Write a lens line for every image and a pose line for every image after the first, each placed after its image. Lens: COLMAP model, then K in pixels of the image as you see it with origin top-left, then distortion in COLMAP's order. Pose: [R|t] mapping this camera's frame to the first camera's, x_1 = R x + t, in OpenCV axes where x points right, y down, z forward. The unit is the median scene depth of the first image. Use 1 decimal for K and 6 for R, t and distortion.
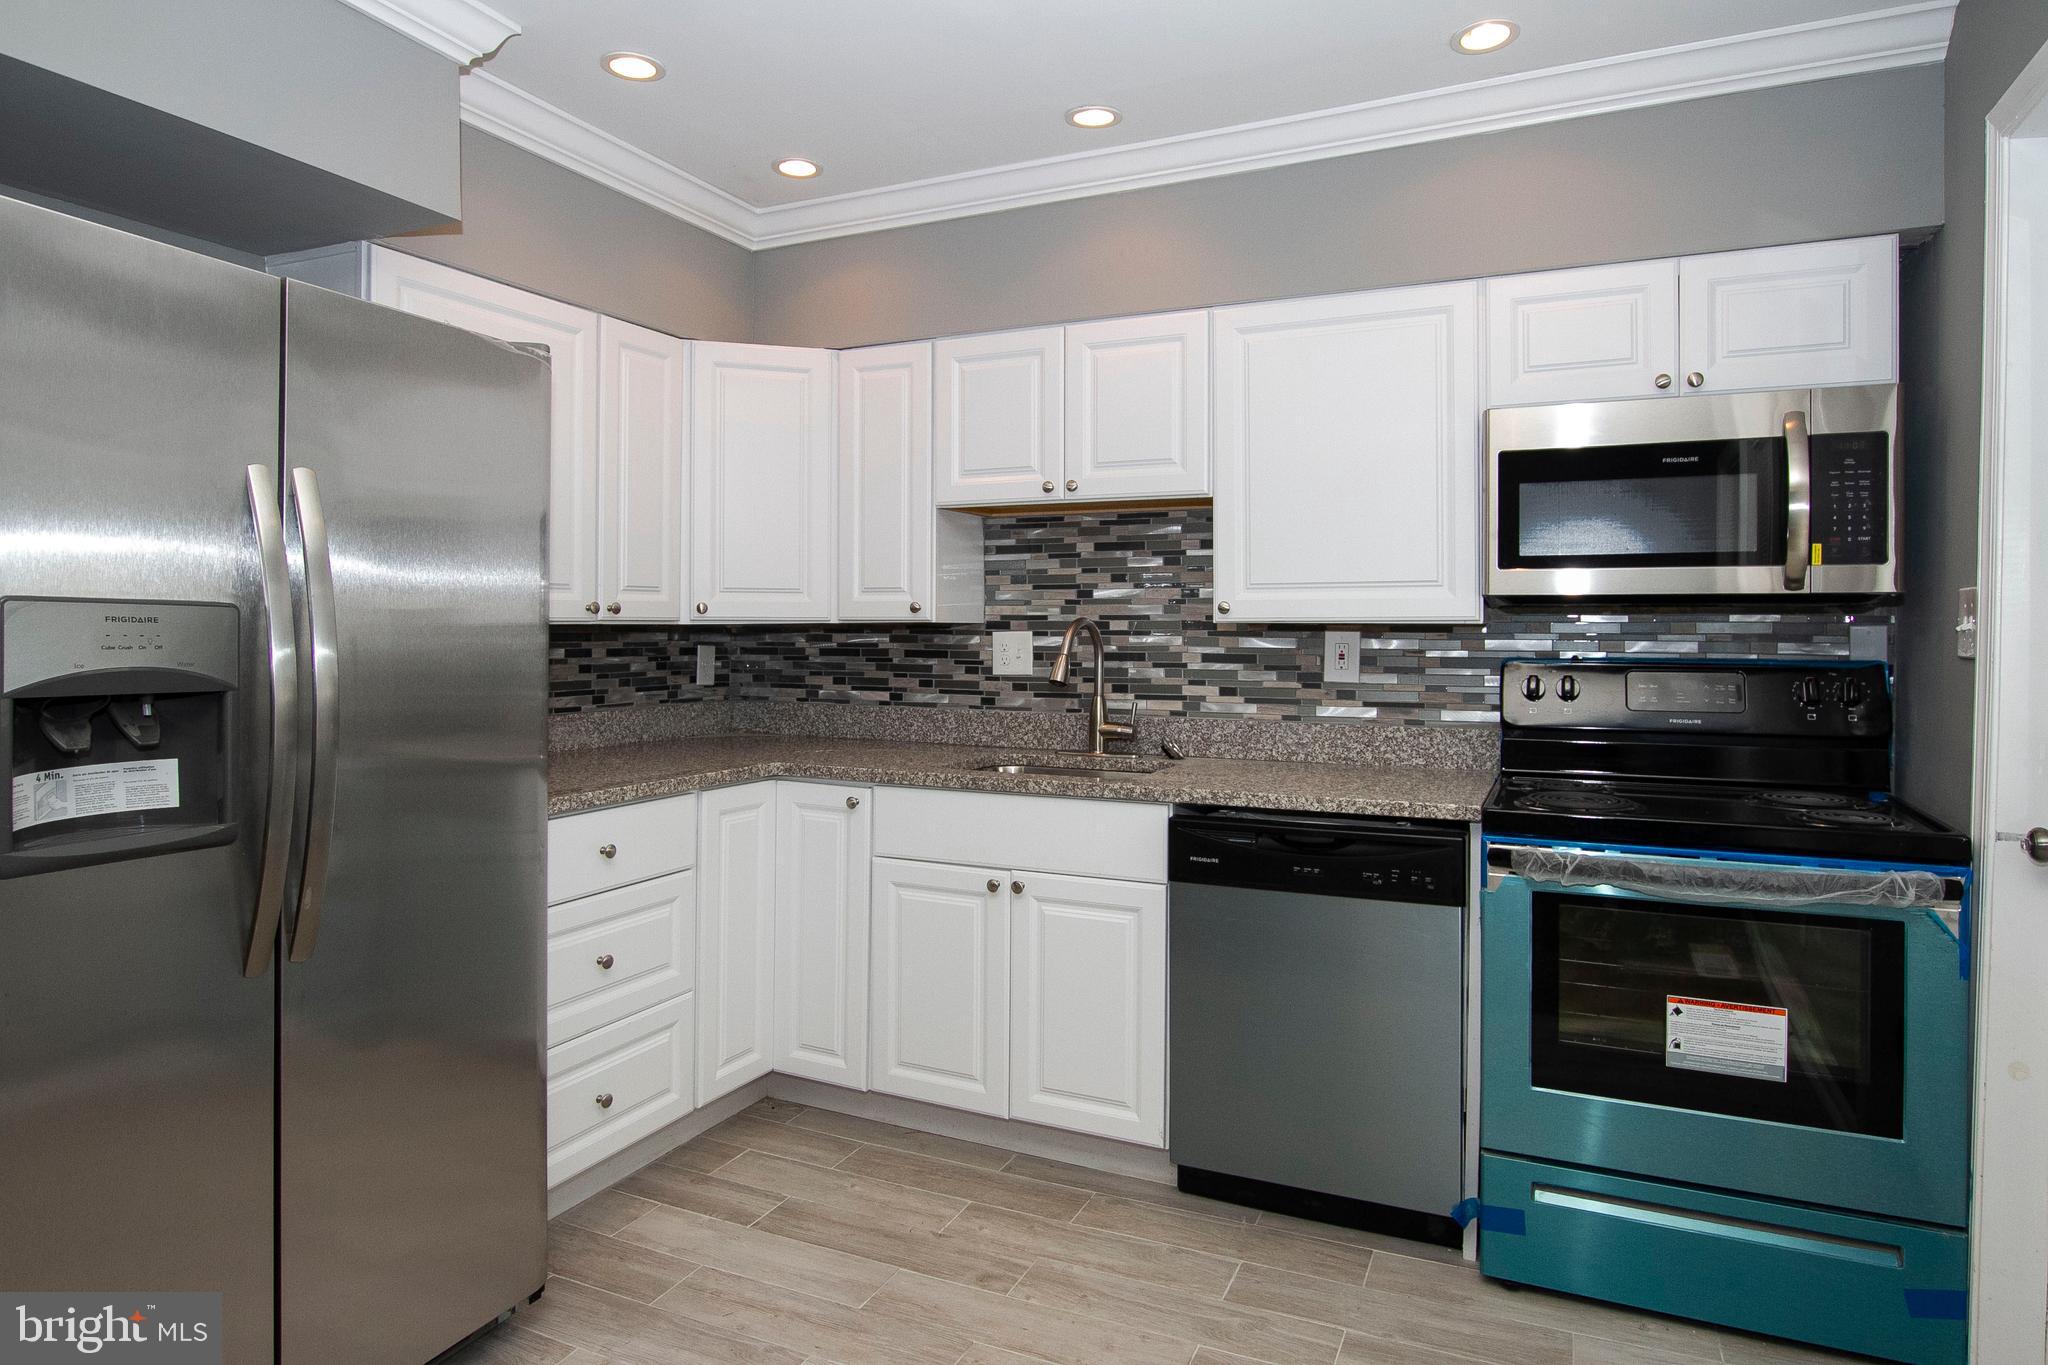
lens RADIAL K [[1171.2, 0, 1051.2], [0, 1171.2, 630.2], [0, 0, 1]] dist [-0.006617, -0.000055]
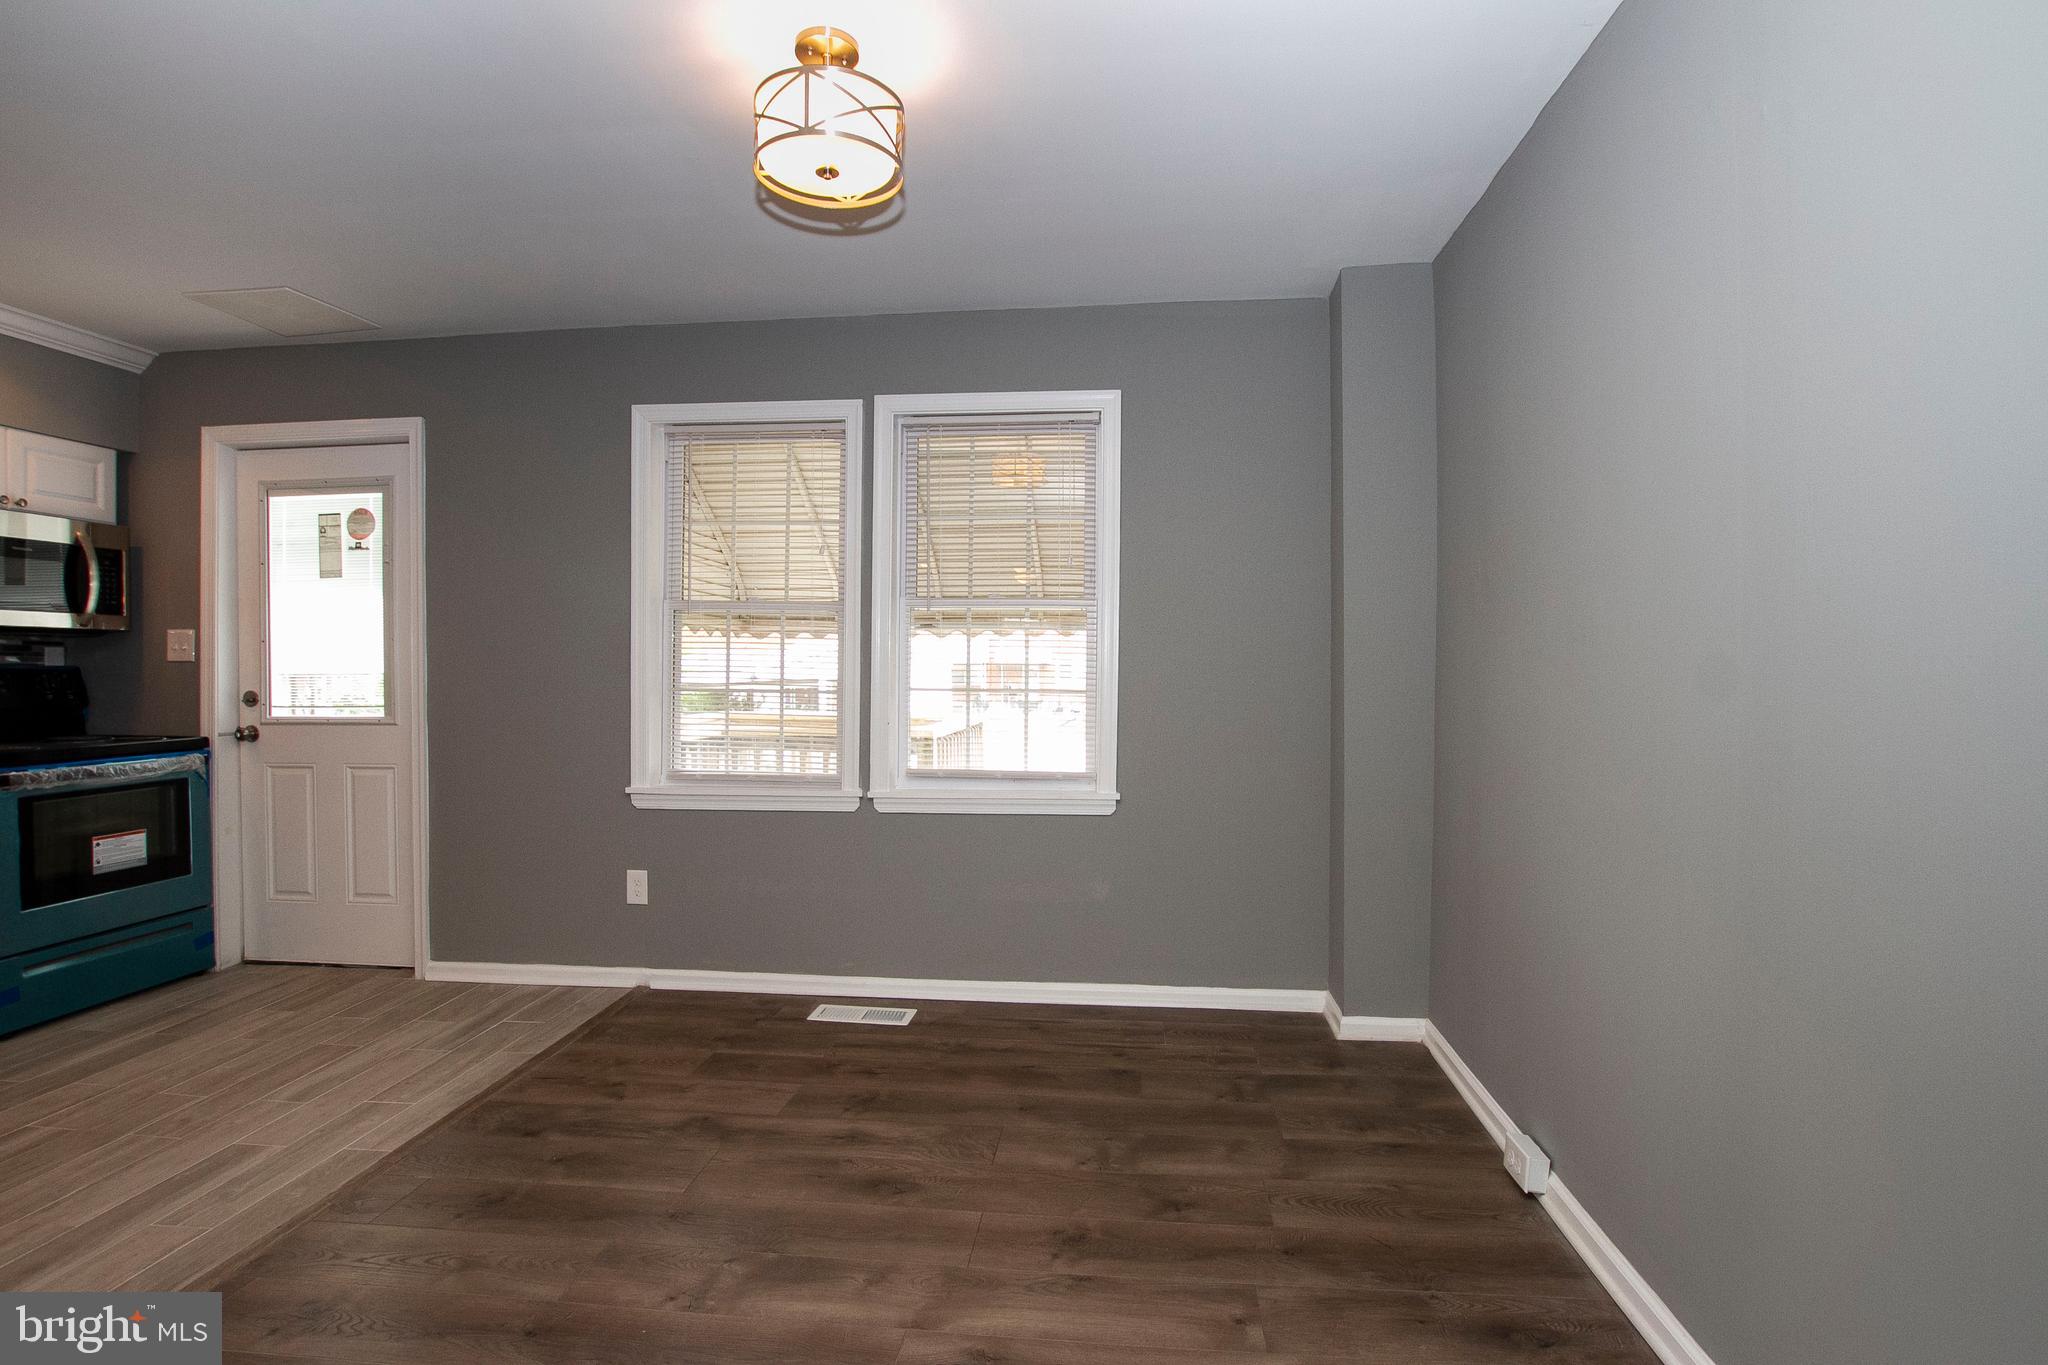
lens RADIAL K [[969.9, 0, 1024.0], [0, 969.9, 682.5], [0, 0, 1]] dist [0.000435, -0.000010]
pose [[-0.311671, -0.012928, 0.950102, -1.188254], [0.003437, 0.999886, 0.014733, 0.034651], [-0.950184, 0.007857, -0.311591, 0.040486]]
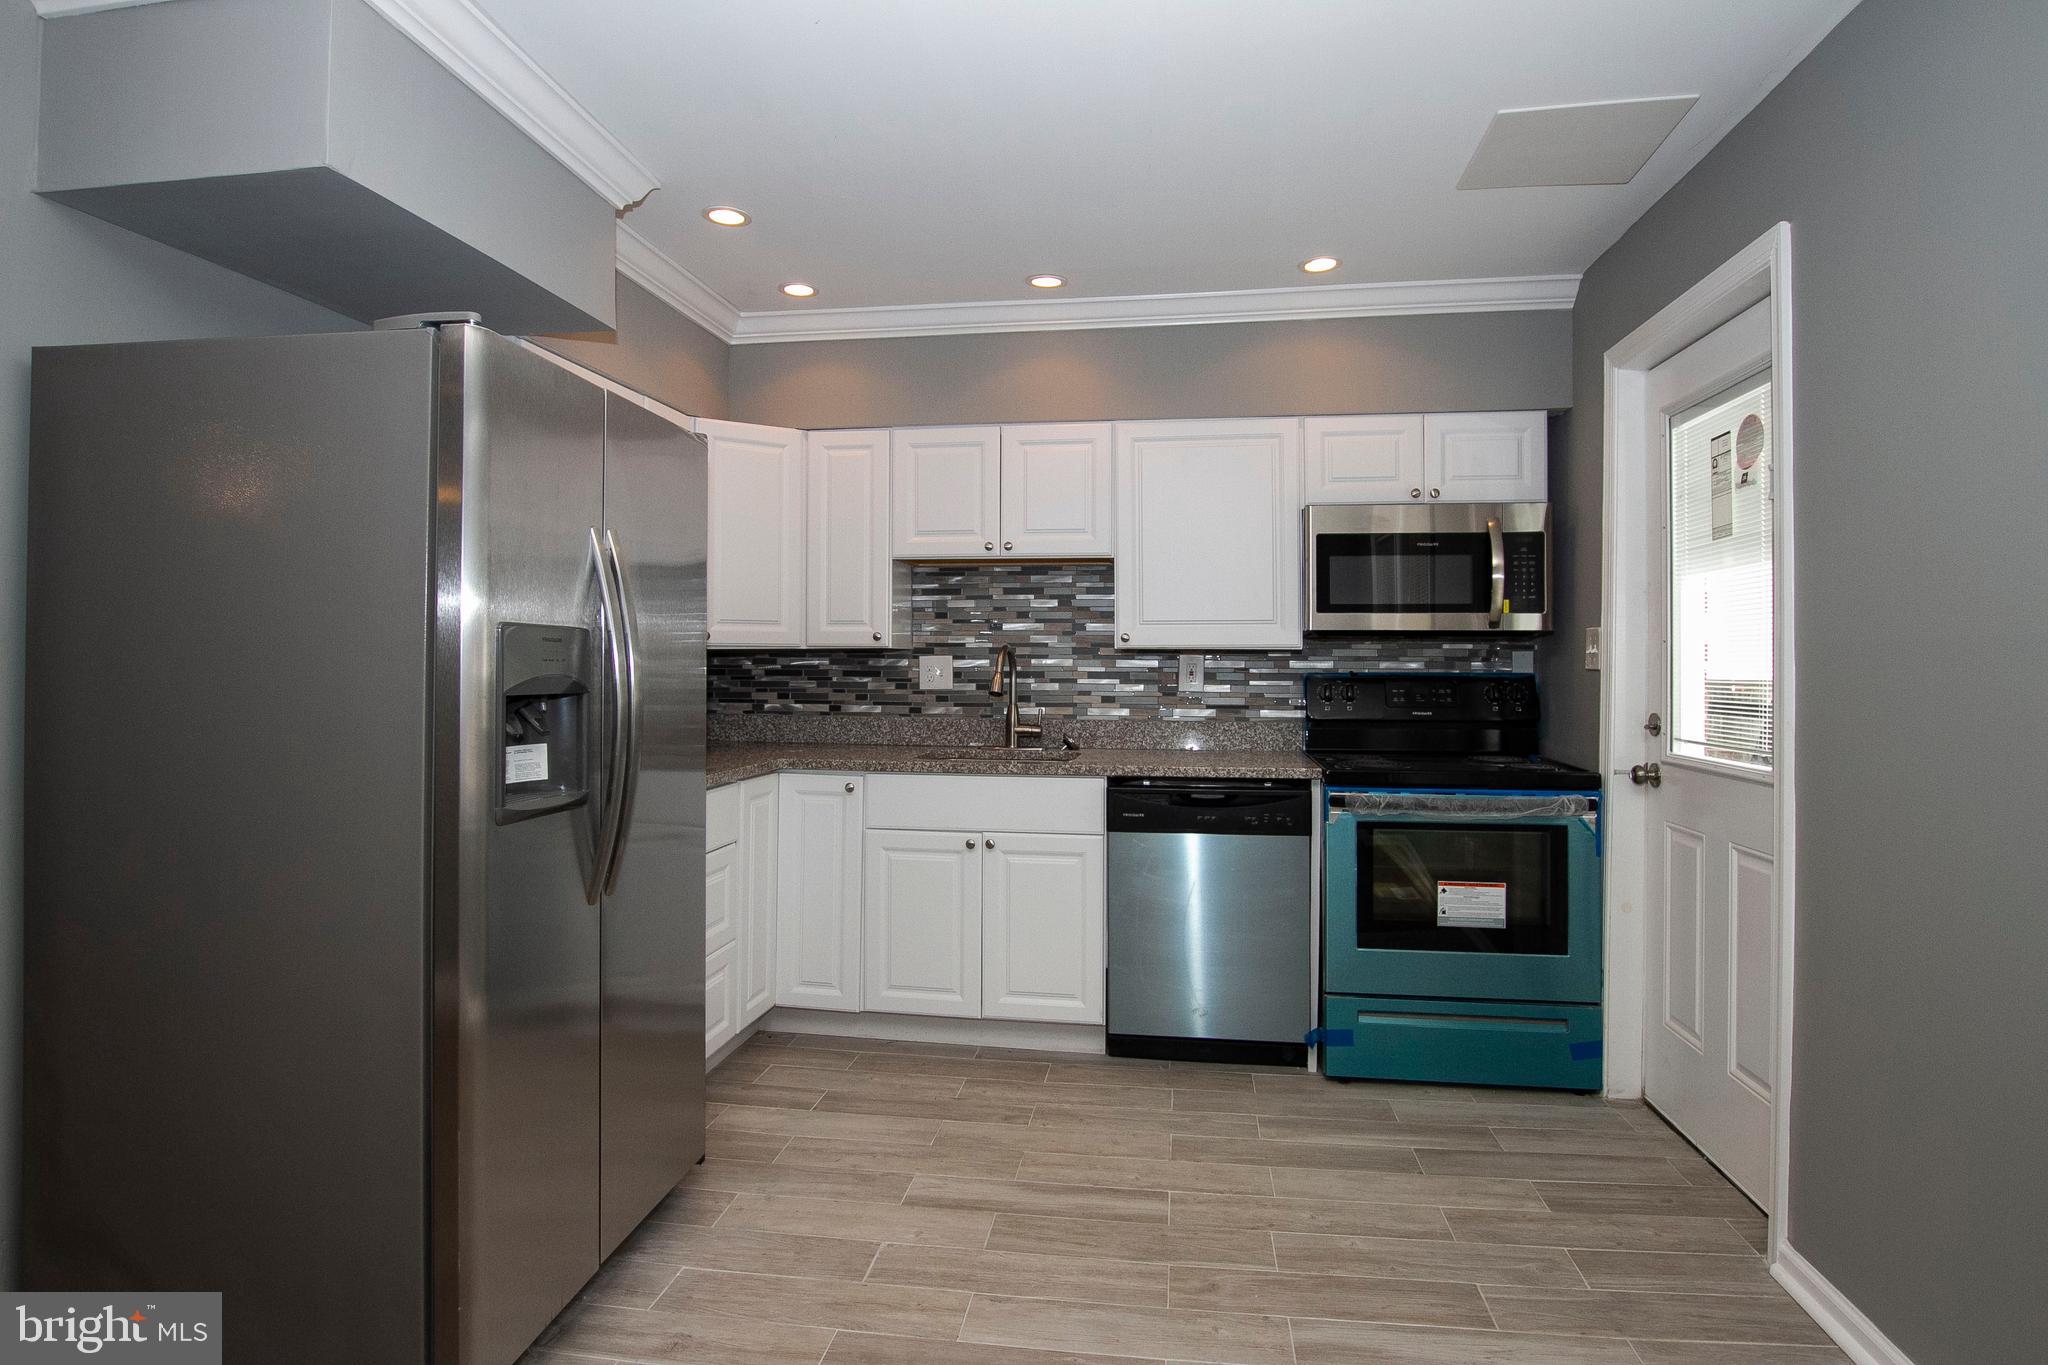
lens RADIAL K [[1082.5, 0, 1026.6], [0, 1082.5, 647.2], [0, 0, 1]] dist [-0.011730, -0.000806]
pose [[0.961206, 0.003223, 0.275813, -0.347116], [0.000238, 0.999922, -0.012515, 0.008782], [-0.275832, 0.012095, 0.961130, -0.220447]]
